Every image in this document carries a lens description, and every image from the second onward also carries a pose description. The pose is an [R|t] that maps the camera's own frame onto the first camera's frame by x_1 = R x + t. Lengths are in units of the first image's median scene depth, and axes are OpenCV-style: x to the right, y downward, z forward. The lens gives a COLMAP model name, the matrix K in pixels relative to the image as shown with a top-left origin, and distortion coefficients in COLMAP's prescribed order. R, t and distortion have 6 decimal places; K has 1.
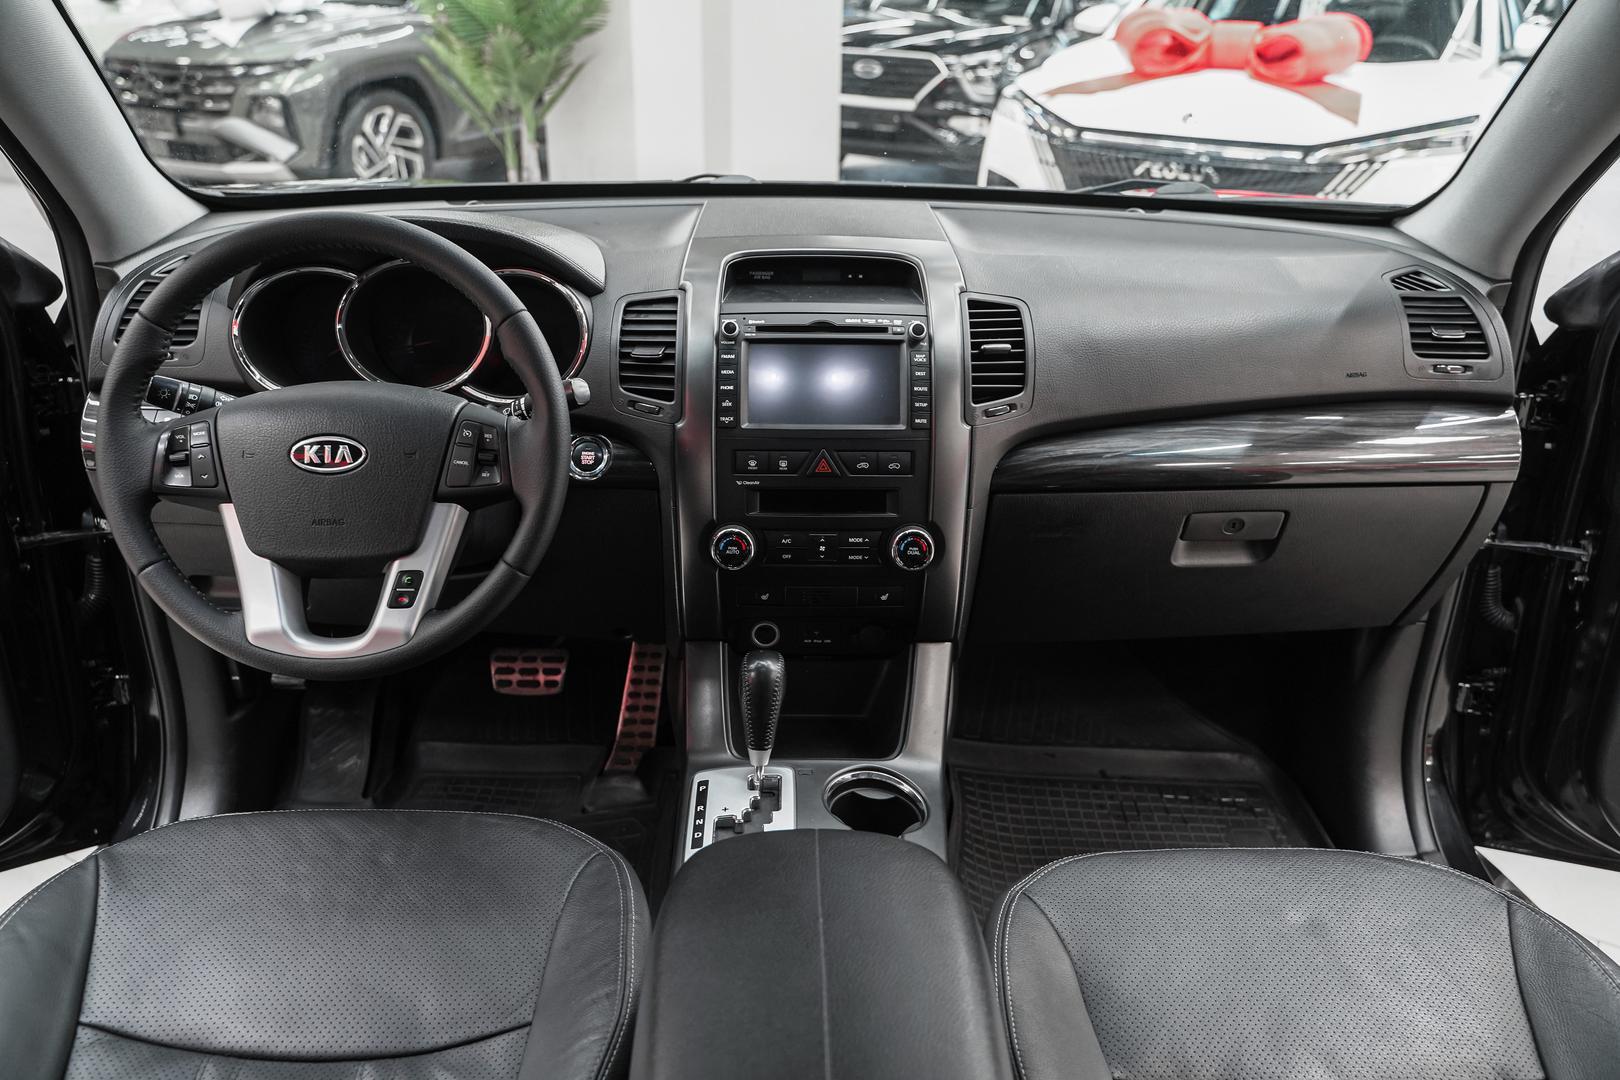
lens RADIAL K [[1285.5, 0, 814.0], [0, 1285.5, 537.4], [0, 0, 1]] dist [-0.007456, -0.005022]
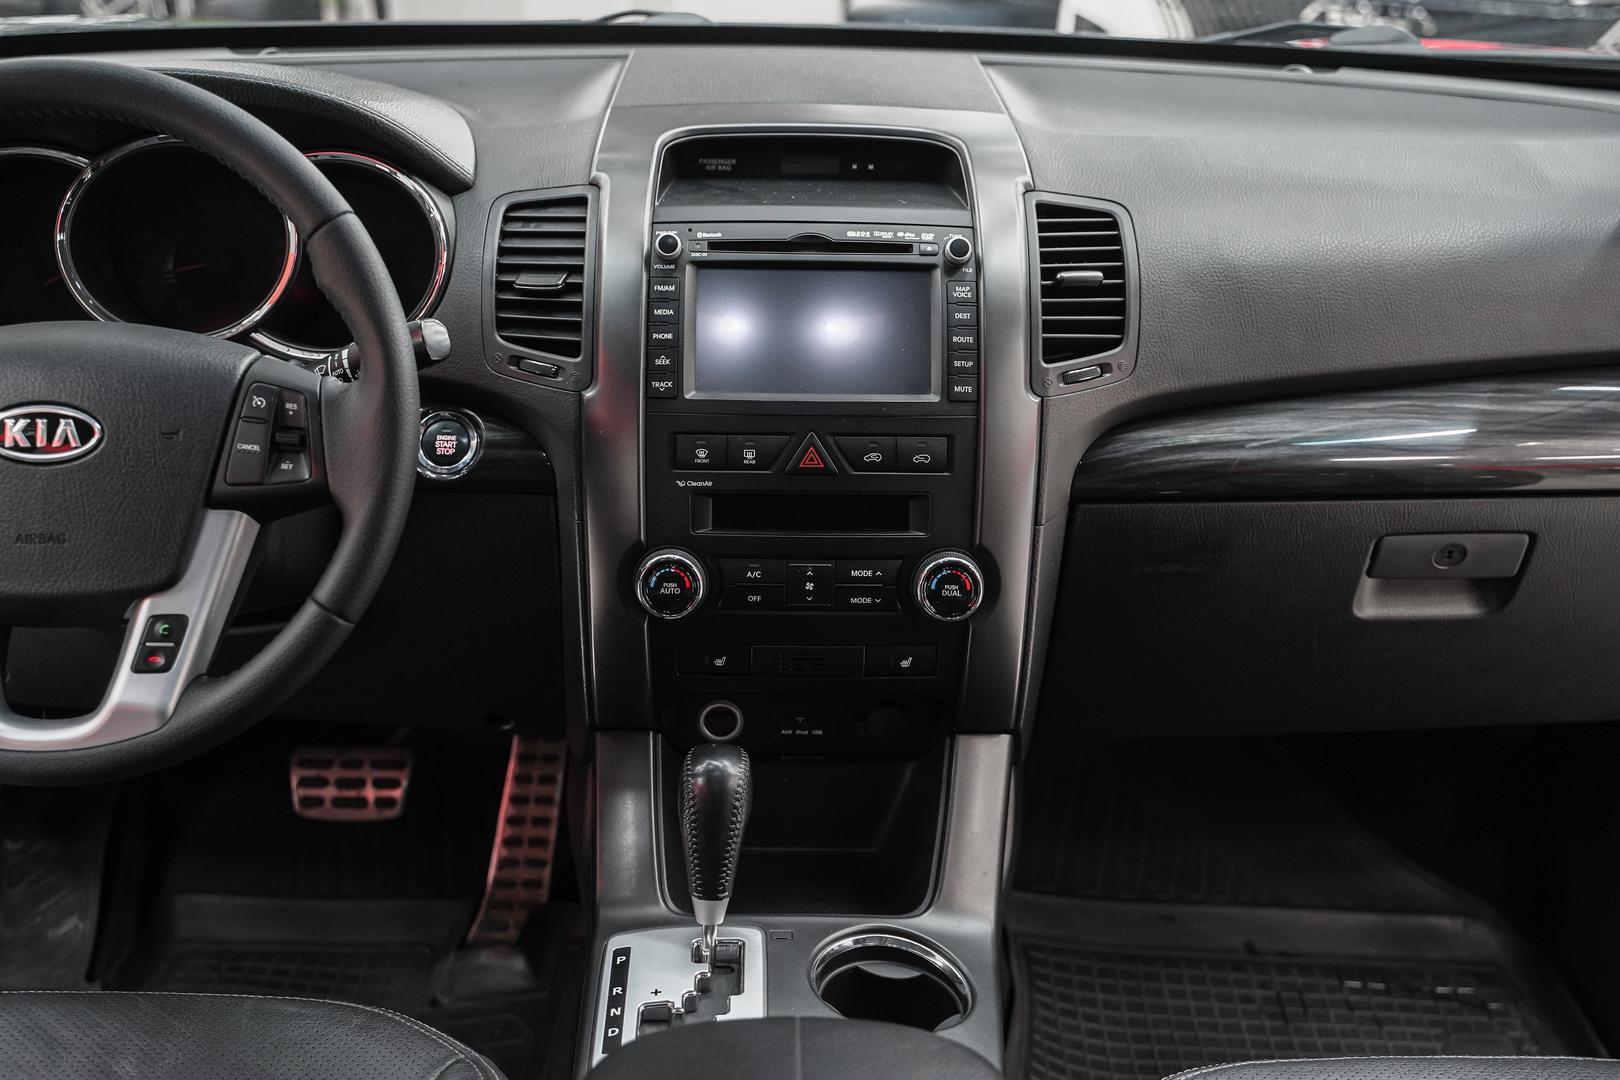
lens RADIAL K [[2026.2, 0, 810.0], [0, 2026.2, 540.0], [0, 0, 1]] dist [0.006520, -0.013977]
pose [[0.999985, 0.003888, 0.003906, 0.002524], [-0.003787, 0.999667, -0.025530, 0.010989], [-0.004004, 0.025515, 0.999666, -0.013936]]
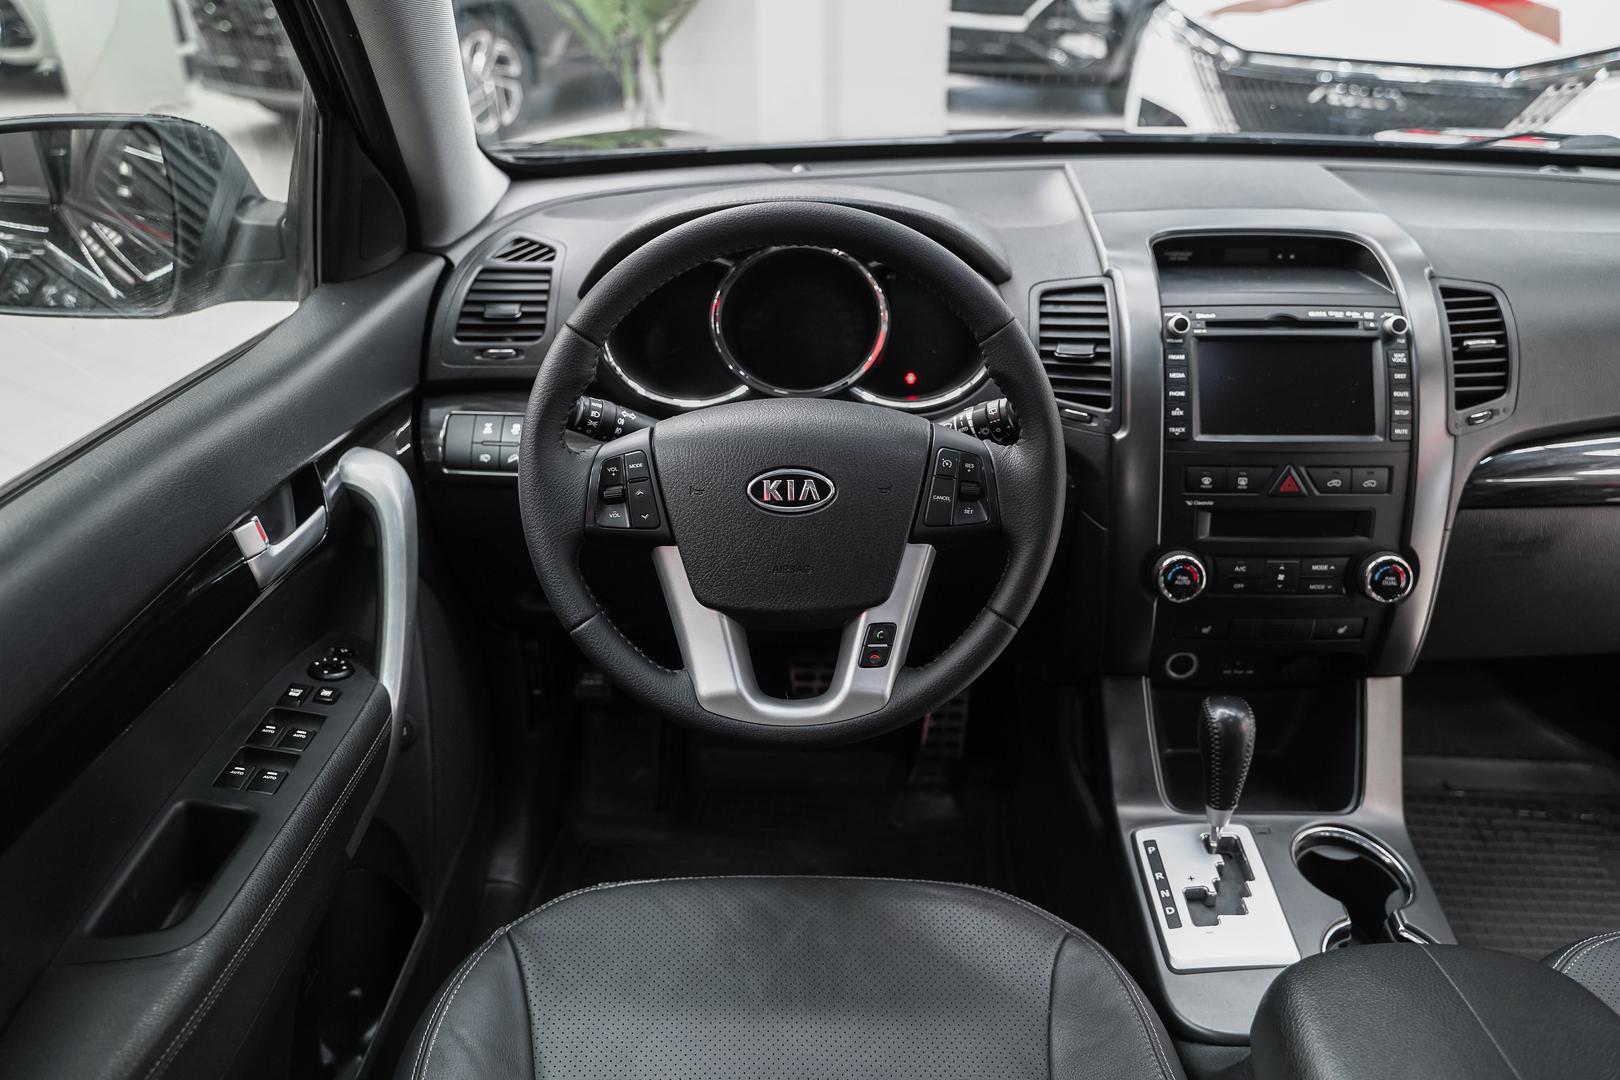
lens RADIAL K [[1276.8, 0, 810.0], [0, 1276.8, 540.0], [0, 0, 1]] dist [-0.011208, 0.011768]
pose [[0.999576, -0.000646, -0.029096, -0.281321], [0.002493, 0.997979, 0.063495, -0.070703], [0.028996, -0.063541, 0.997558, 0.121812]]
